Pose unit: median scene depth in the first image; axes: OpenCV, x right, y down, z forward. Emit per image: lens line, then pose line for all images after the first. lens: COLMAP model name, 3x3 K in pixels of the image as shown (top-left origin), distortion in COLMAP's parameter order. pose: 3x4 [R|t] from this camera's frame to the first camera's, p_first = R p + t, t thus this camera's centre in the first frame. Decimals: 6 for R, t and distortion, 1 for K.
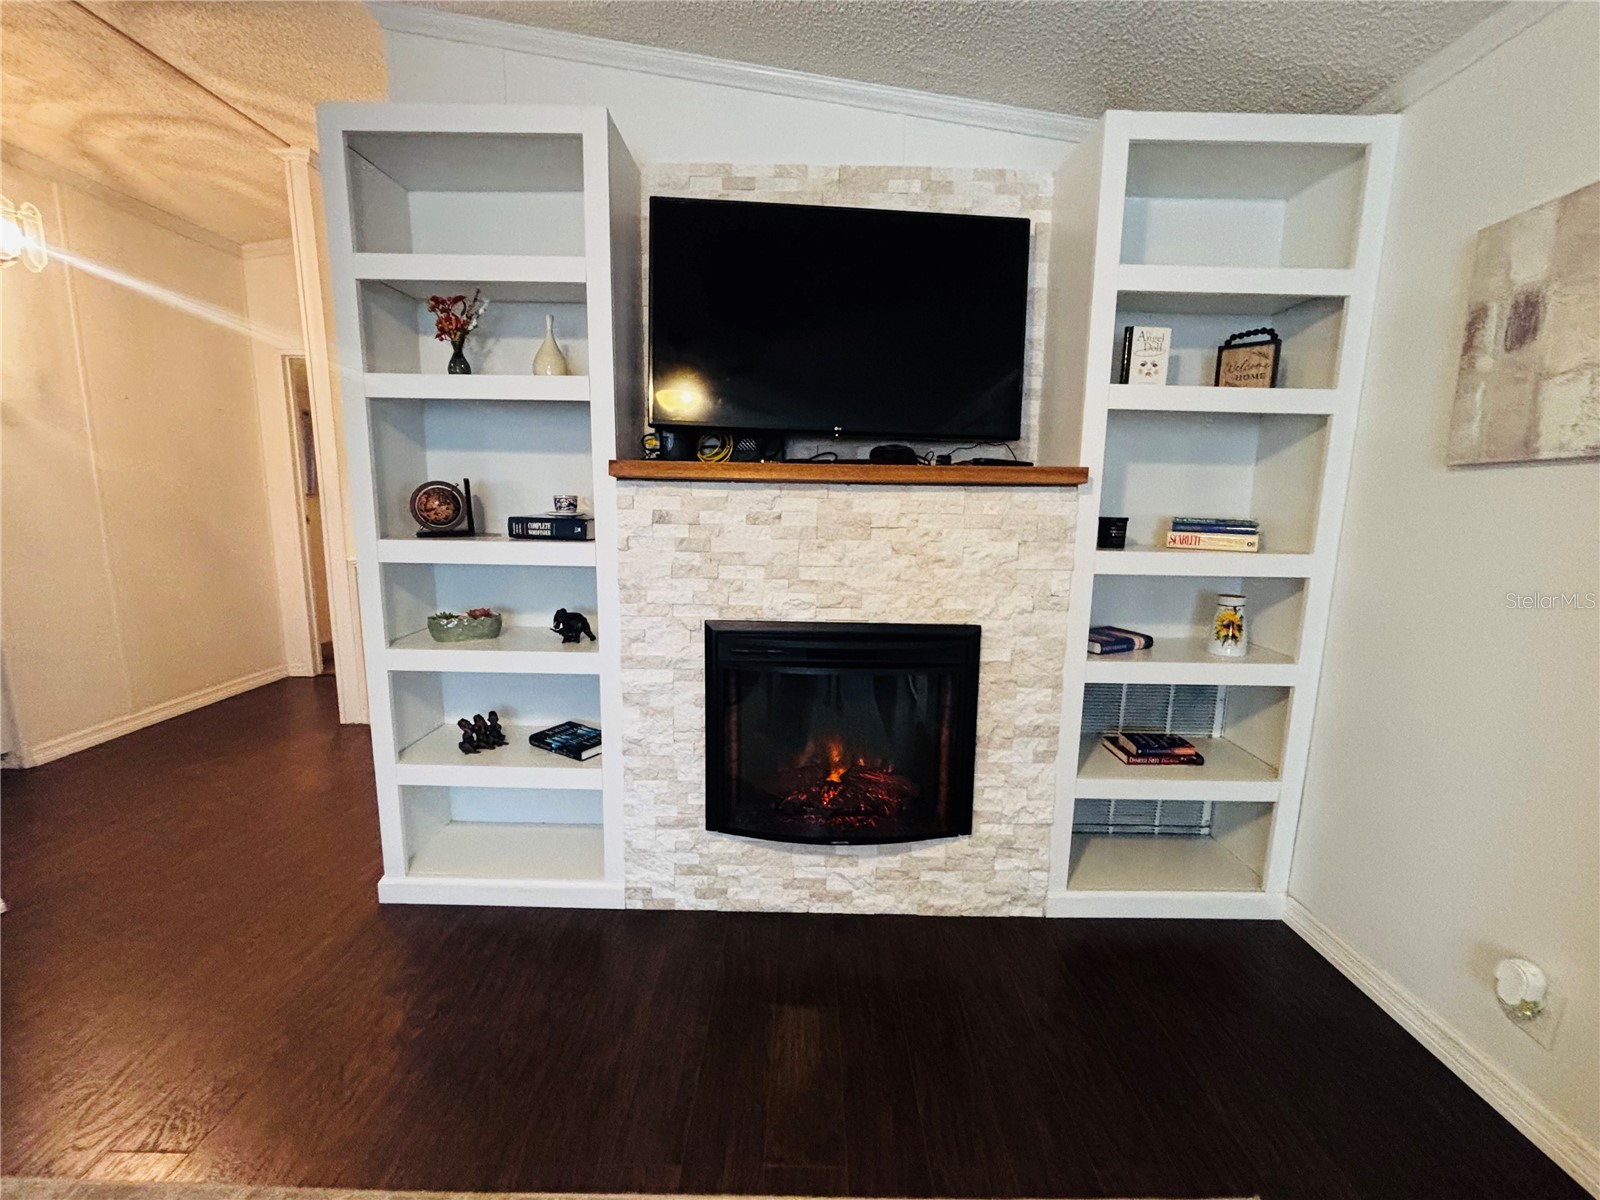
lens RADIAL K [[651.4, 0, 803.1], [0, 651.4, 594.8], [0, 0, 1]] dist [0.003622, -0.000529]
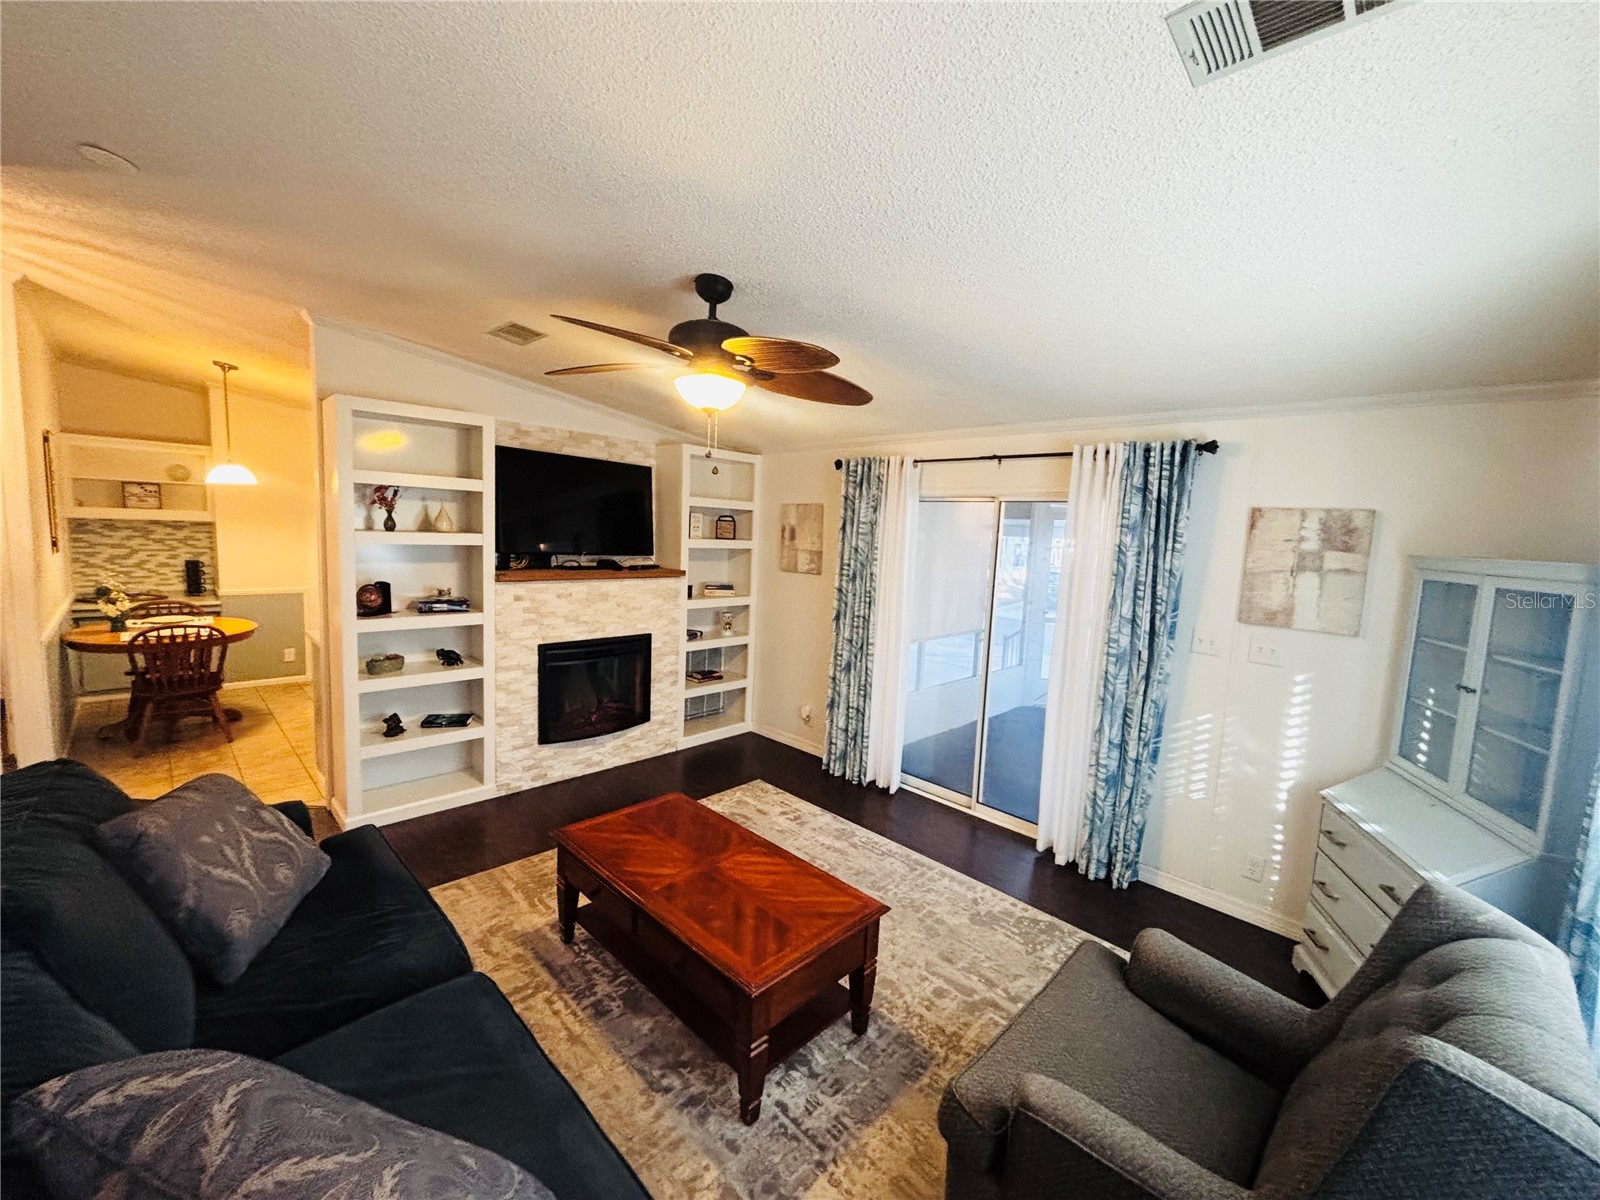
lens RADIAL K [[651.4, 0, 803.1], [0, 651.4, 594.8], [0, 0, 1]] dist [0.003622, -0.000529]
pose [[0.699809, -0.061956, 0.711638, -1.010739], [0.080352, 0.996736, 0.007761, -0.066449], [-0.709797, 0.051750, 0.702503, -1.087275]]
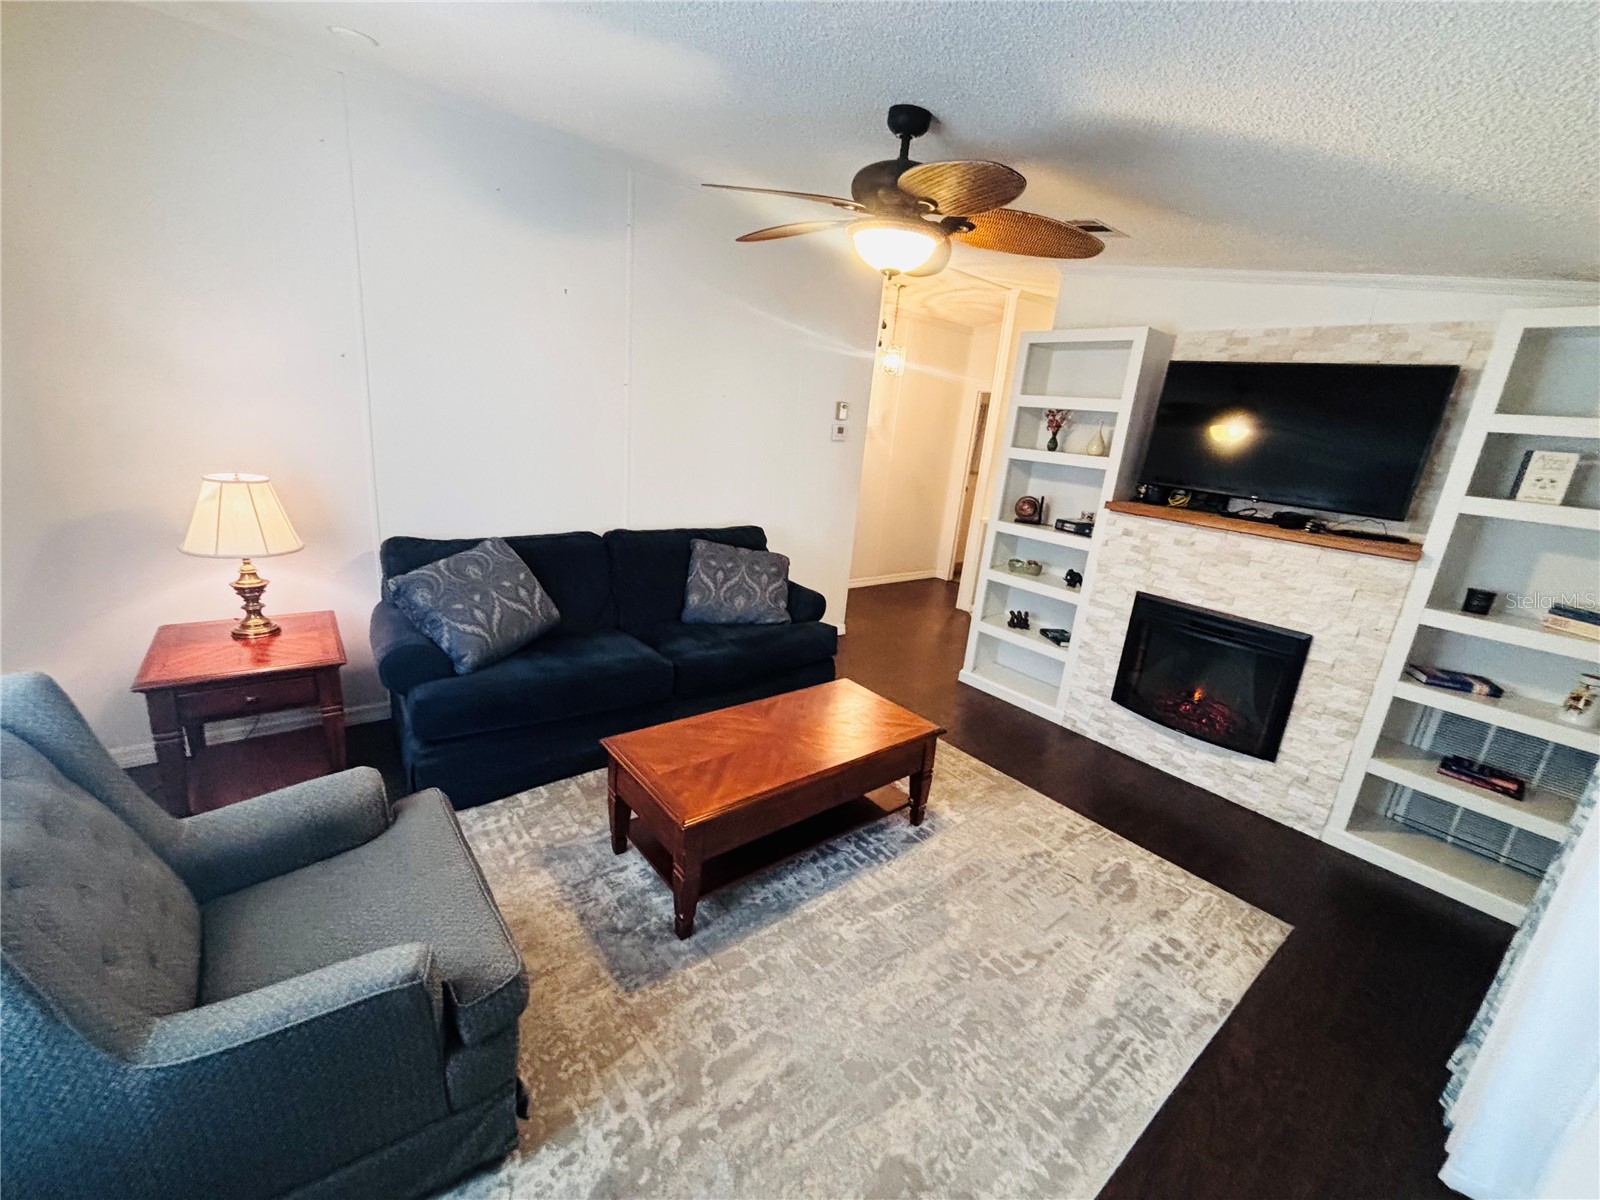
lens RADIAL K [[651.4, 0, 803.1], [0, 651.4, 594.8], [0, 0, 1]] dist [0.003622, -0.000529]
pose [[0.636275, 0.242802, -0.732258, 0.584975], [-0.199206, 0.968701, 0.148107, -0.033492], [0.745300, 0.051633, 0.664727, -0.916027]]
